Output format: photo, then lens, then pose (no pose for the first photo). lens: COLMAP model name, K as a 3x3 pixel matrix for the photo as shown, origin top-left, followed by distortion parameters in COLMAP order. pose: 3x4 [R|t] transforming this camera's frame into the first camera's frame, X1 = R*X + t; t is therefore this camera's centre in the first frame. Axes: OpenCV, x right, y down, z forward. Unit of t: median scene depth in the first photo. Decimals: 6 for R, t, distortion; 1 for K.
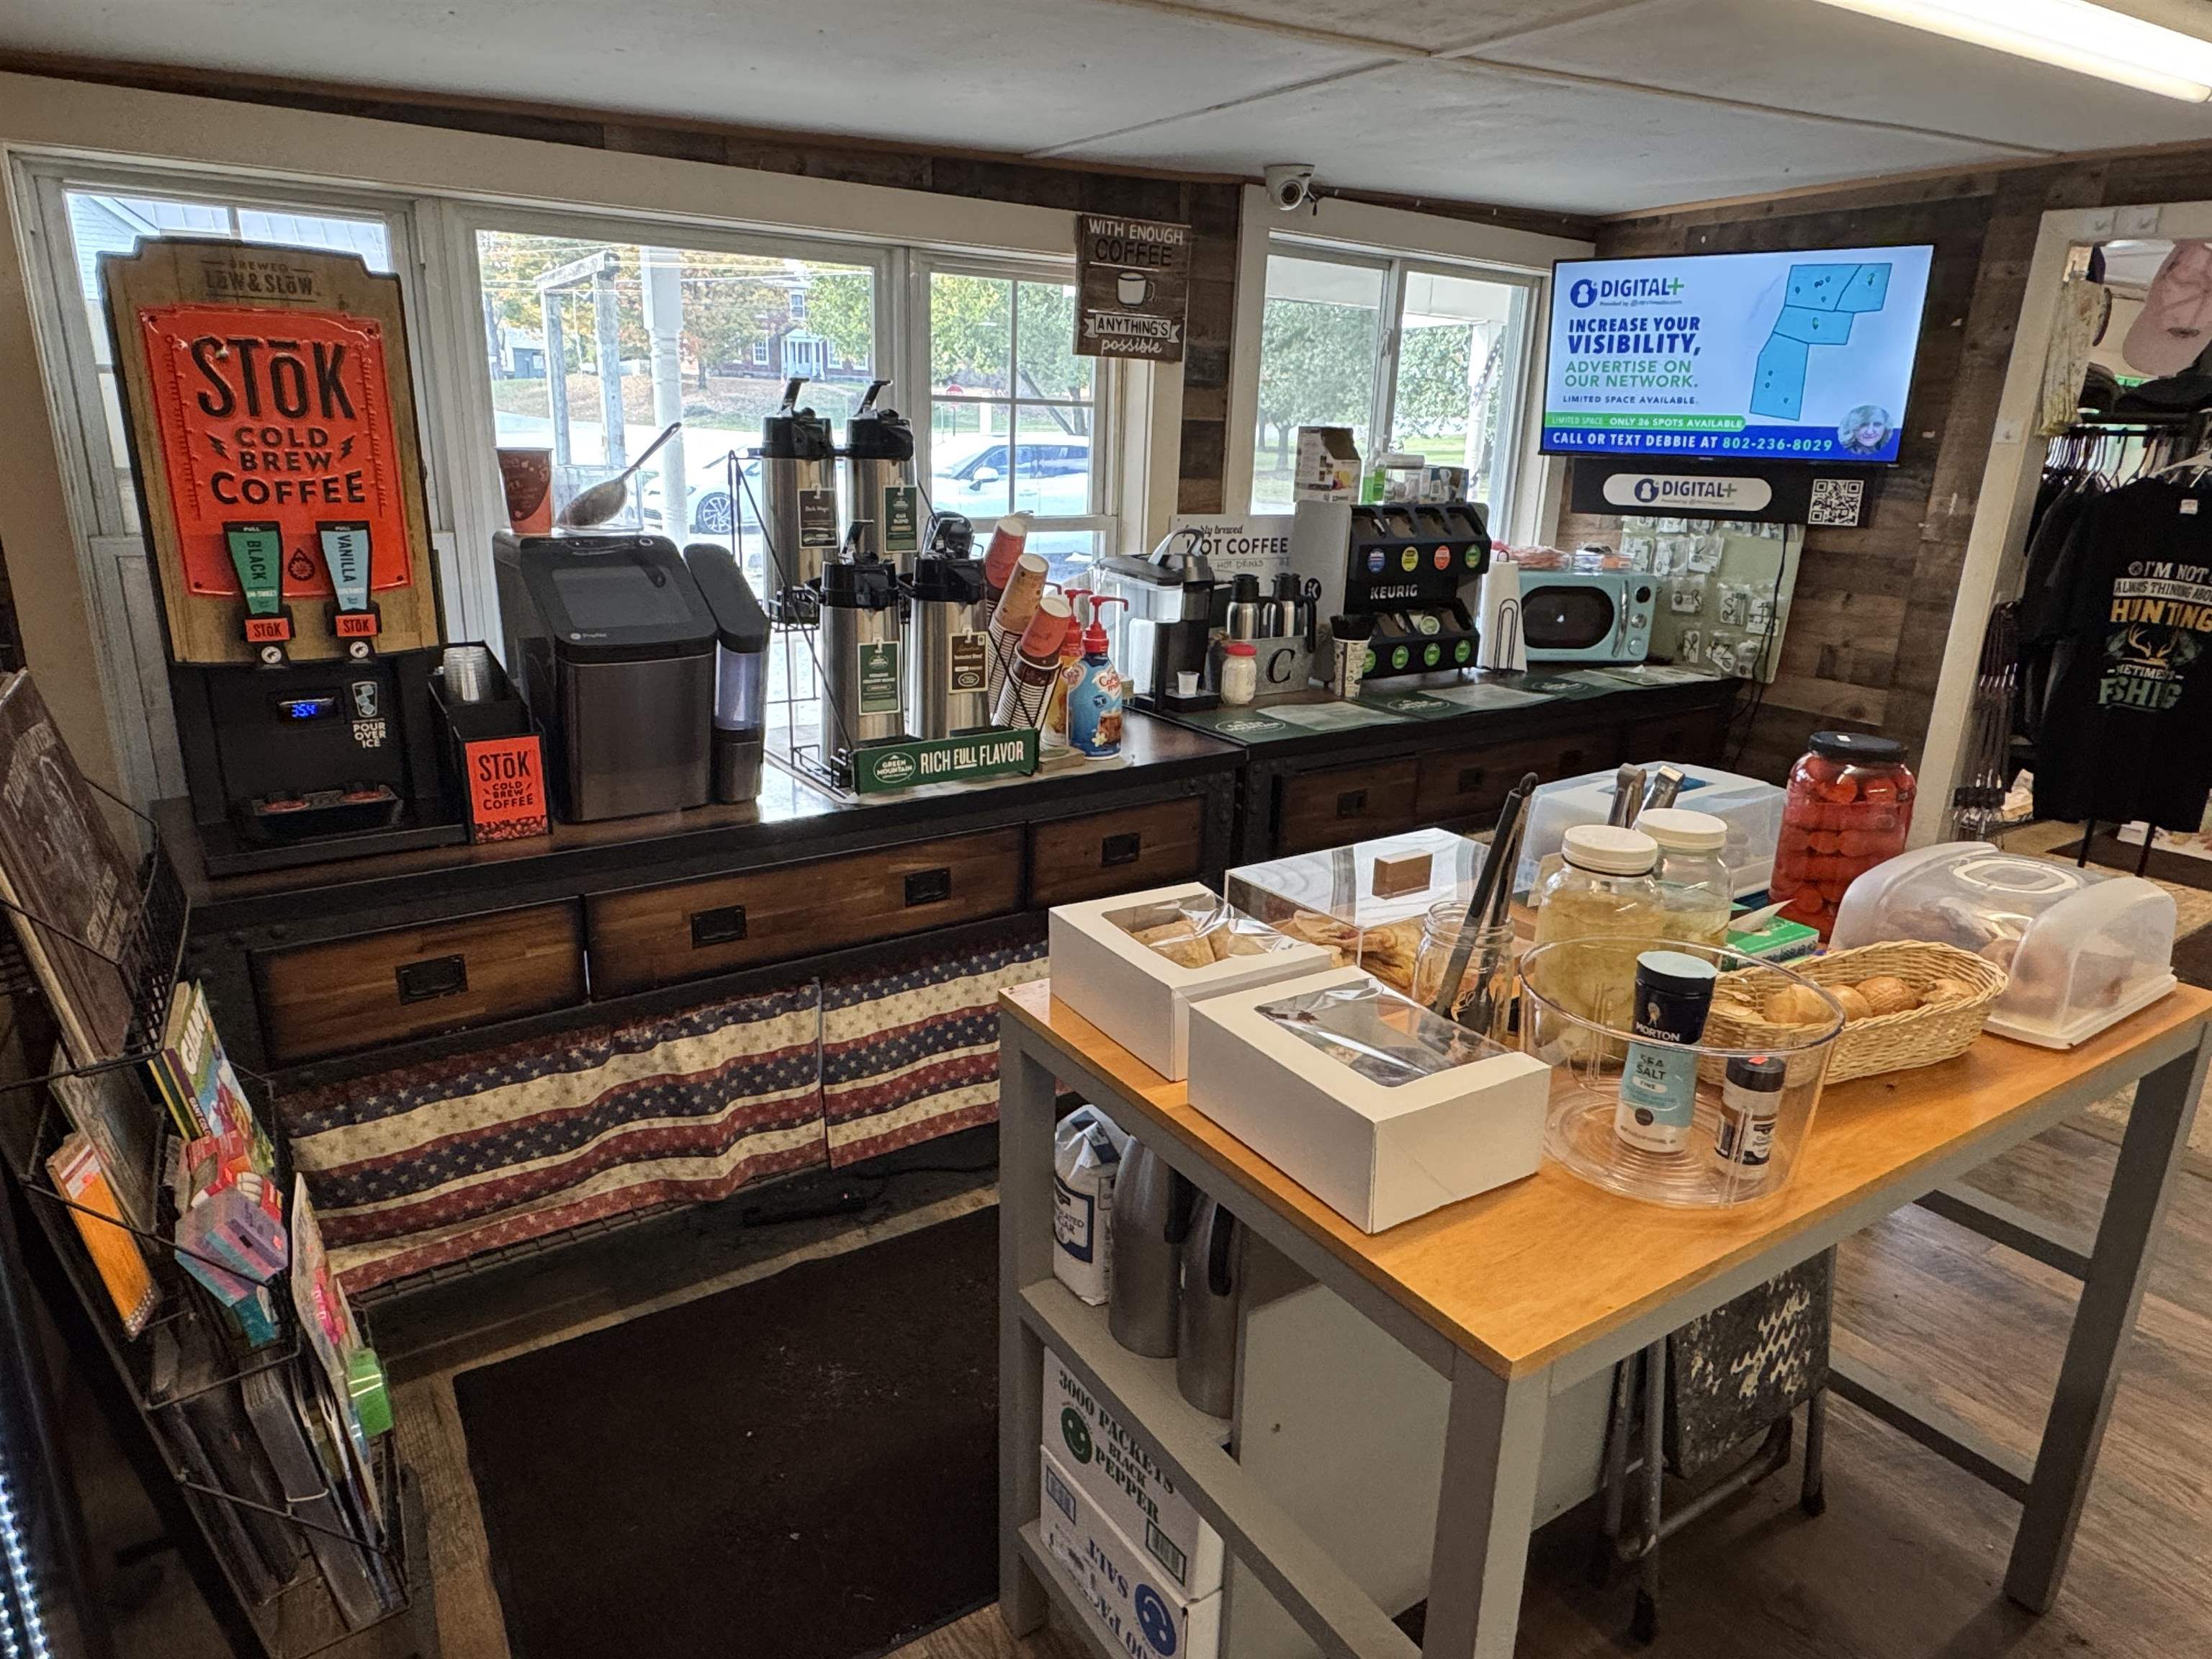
lens RADIAL K [[1299.6, 0, 1106.0], [0, 1299.6, 829.5], [0, 0, 1]] dist [0.005666, 0.002285]
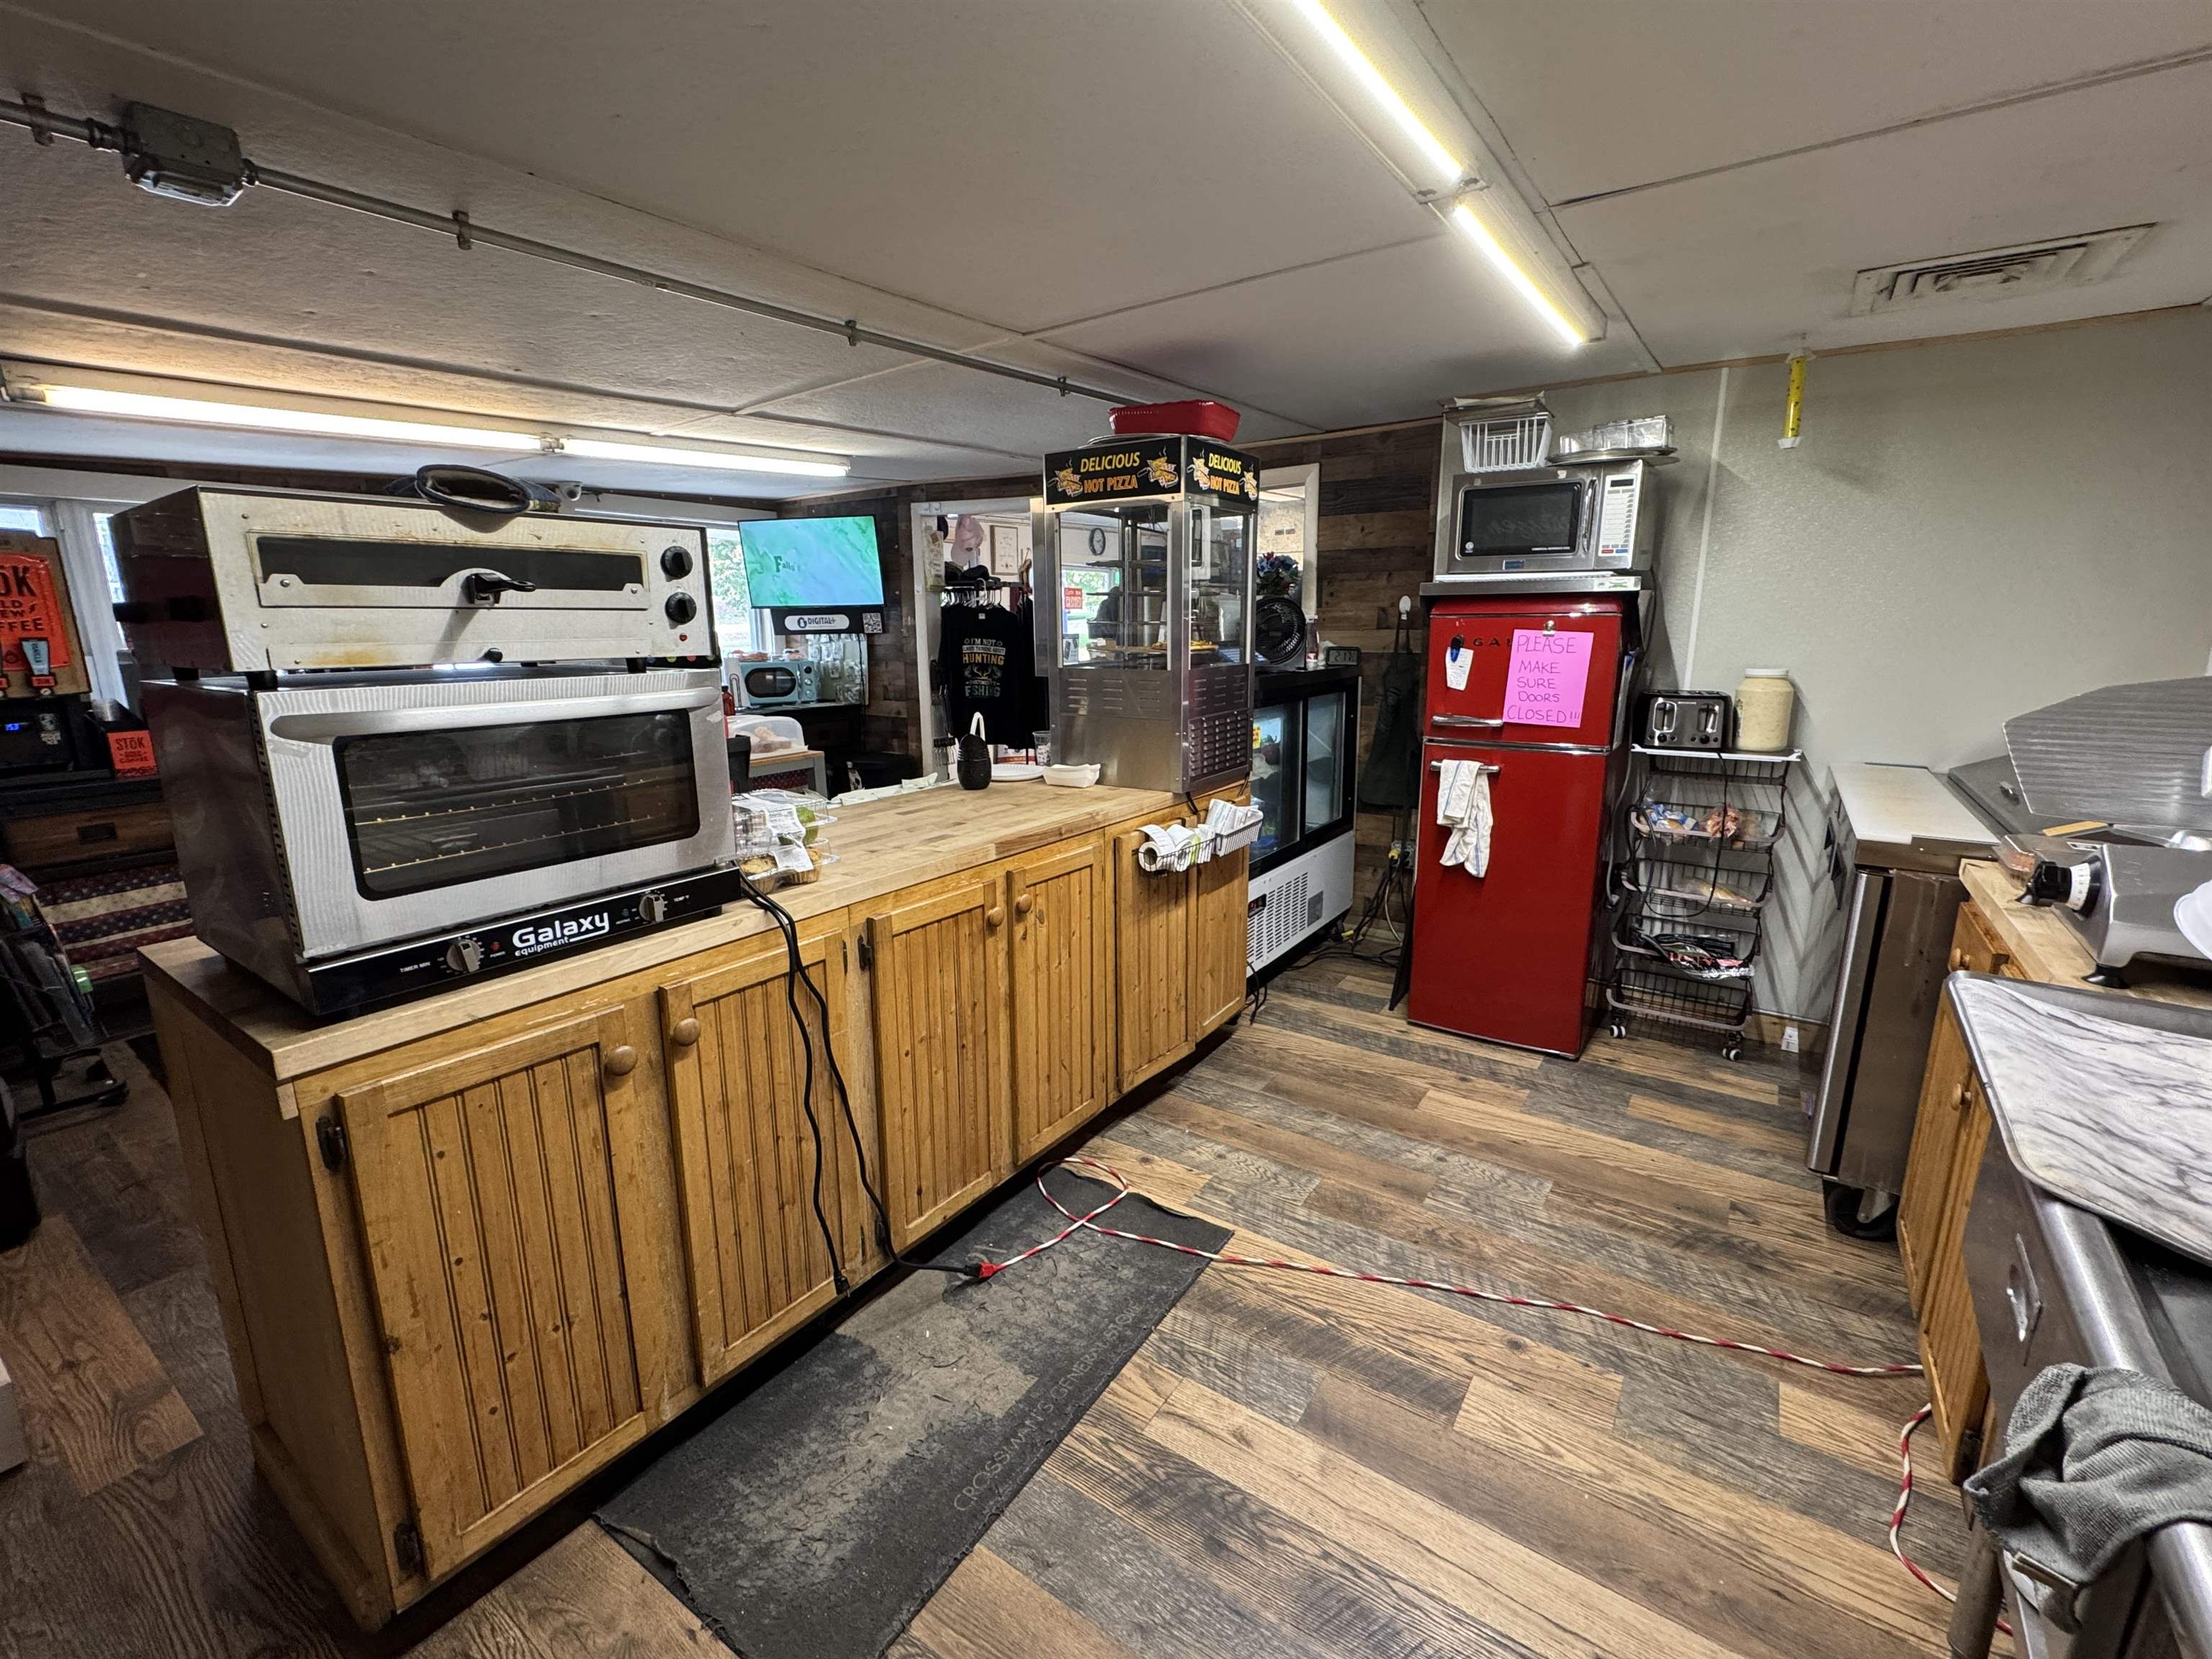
lens RADIAL K [[954.9, 0, 1106.0], [0, 954.9, 829.5], [0, 0, 1]] dist [-0.006030, 0.003469]
pose [[0.931116, -0.115854, 0.345834, 0.516885], [0.144626, 0.987756, -0.058490, 0.427921], [-0.334823, 0.104478, 0.936471, -1.082480]]
